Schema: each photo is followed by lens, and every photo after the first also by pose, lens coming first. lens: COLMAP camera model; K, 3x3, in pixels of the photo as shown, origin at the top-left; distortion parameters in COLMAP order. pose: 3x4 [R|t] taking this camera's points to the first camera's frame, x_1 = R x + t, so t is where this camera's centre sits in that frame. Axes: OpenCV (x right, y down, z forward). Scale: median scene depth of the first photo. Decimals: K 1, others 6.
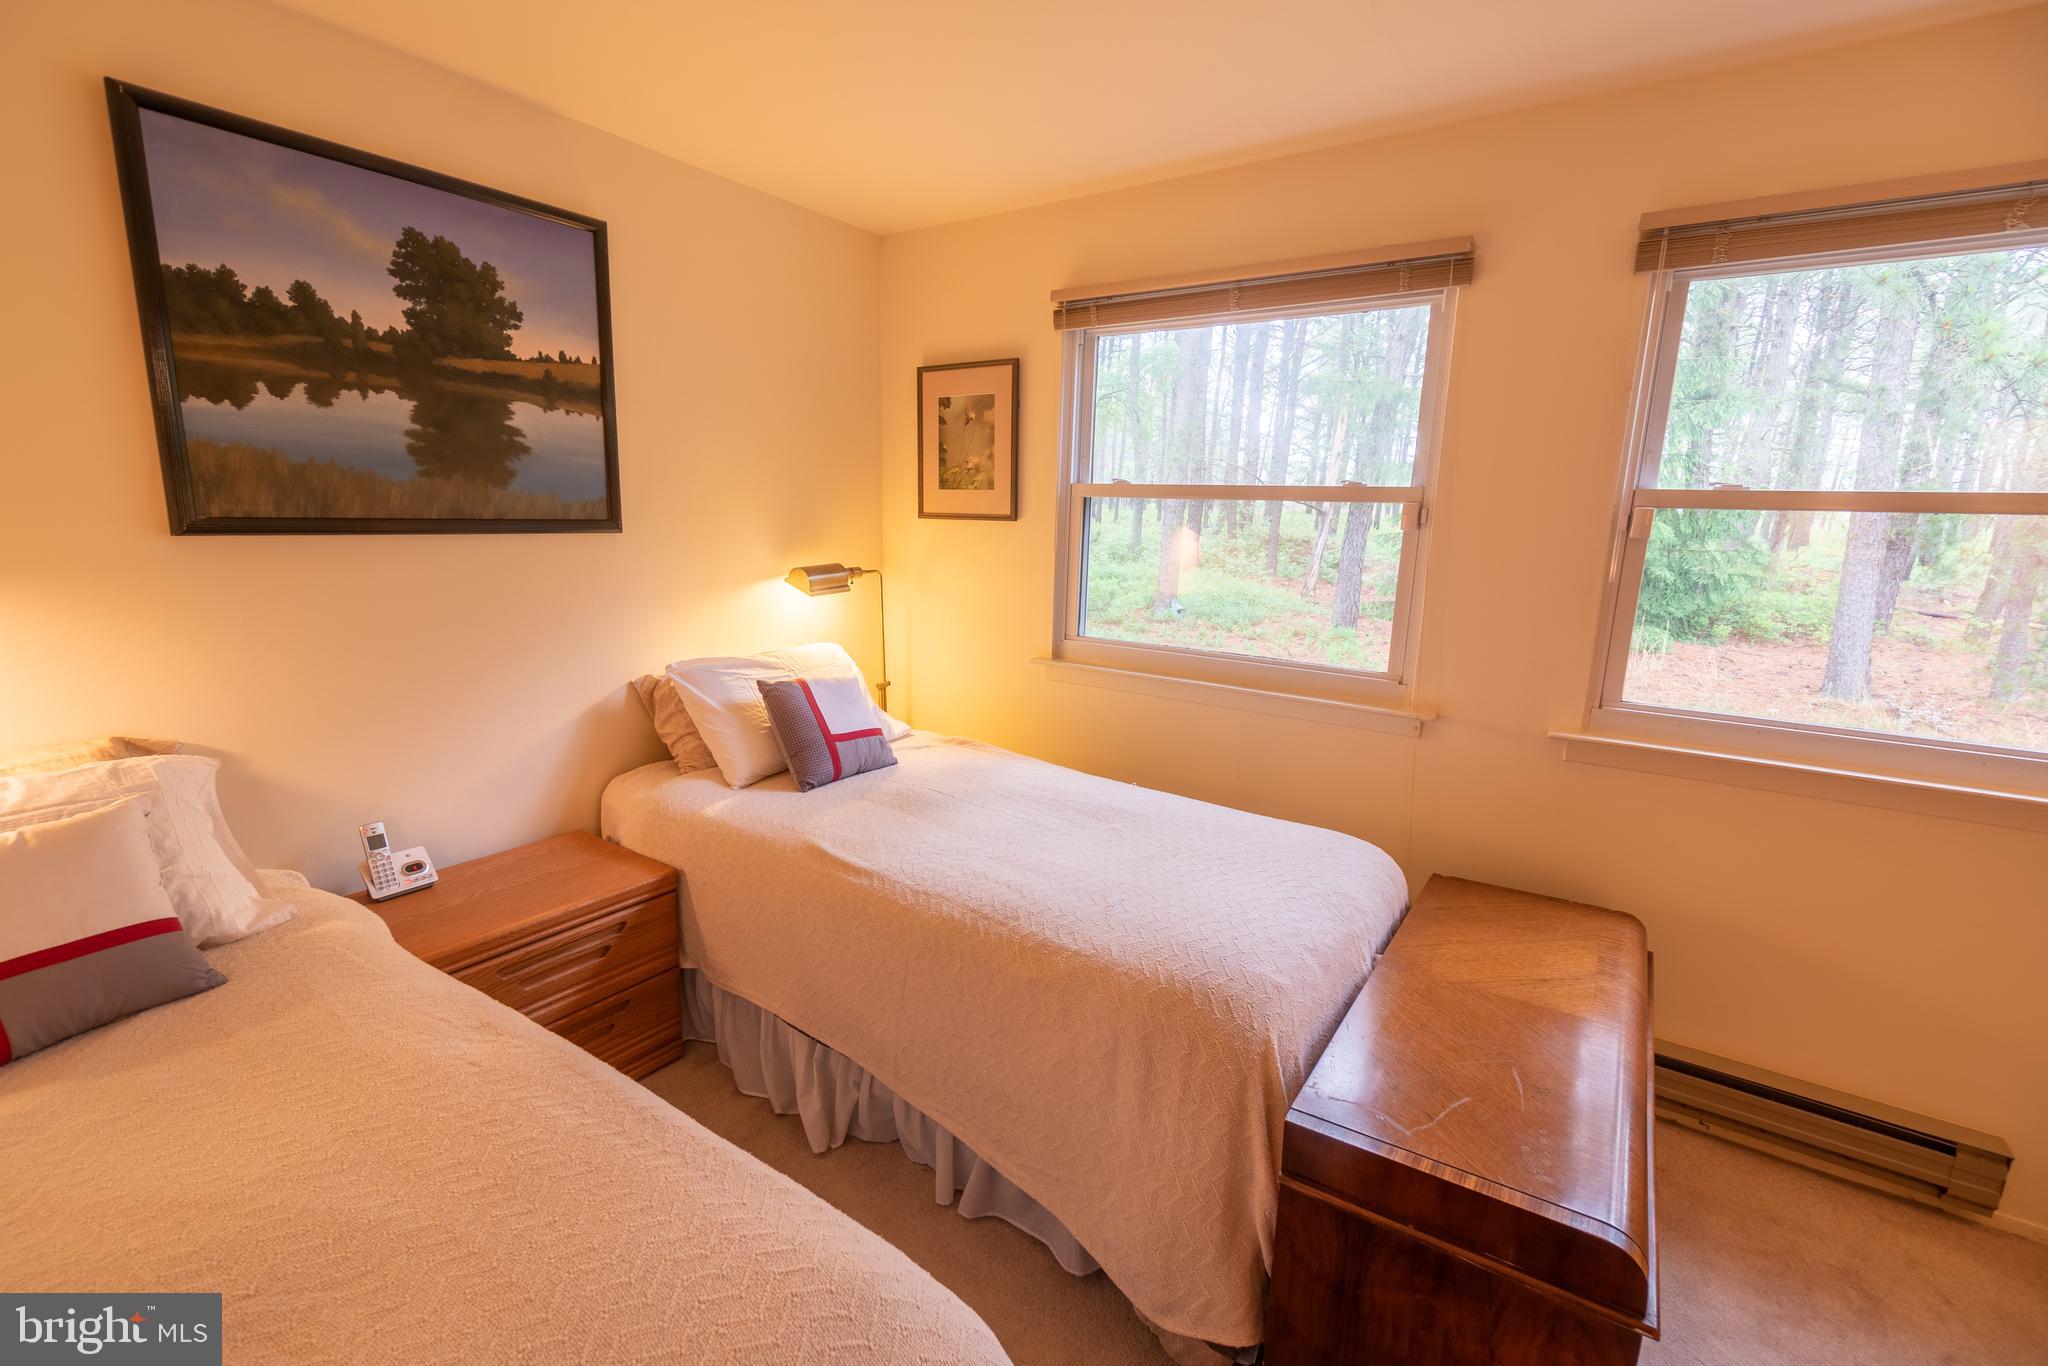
lens RADIAL K [[893.1, 0, 1022.9], [0, 893.1, 687.4], [0, 0, 1]] dist [-0.002085, 0.000314]
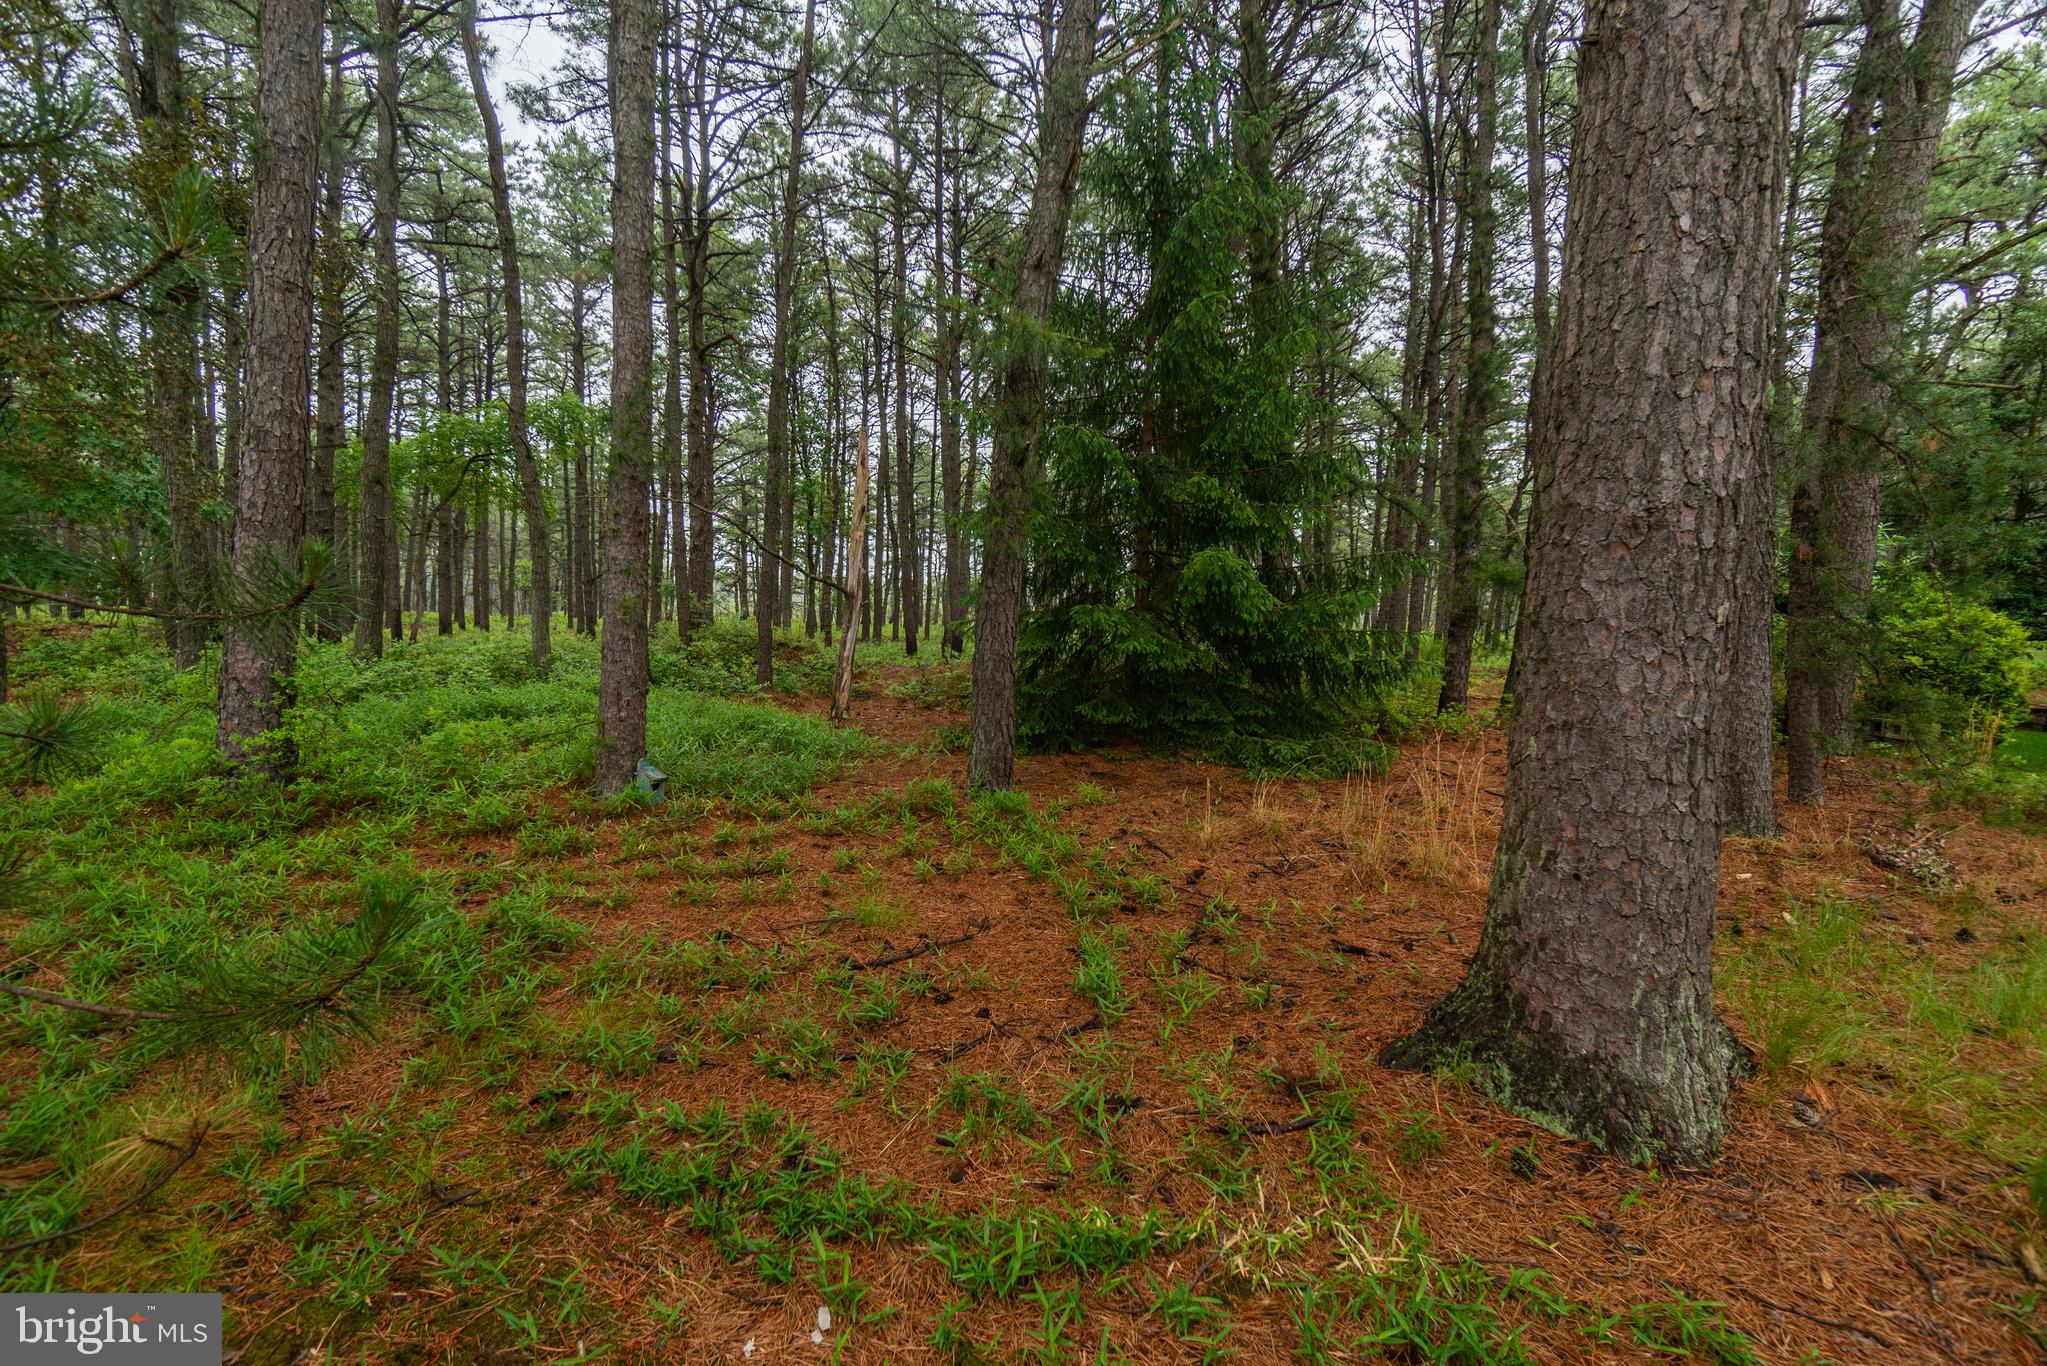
lens RADIAL K [[892.6, 0, 1029.2], [0, 892.6, 692.8], [0, 0, 1]] dist [-0.002085, 0.000314]
pose [[0.809399, -0.056319, 0.584553, 0.041974], [0.120299, 0.990183, -0.071172, -0.052351], [-0.574806, 0.127927, 0.808228, 0.339285]]
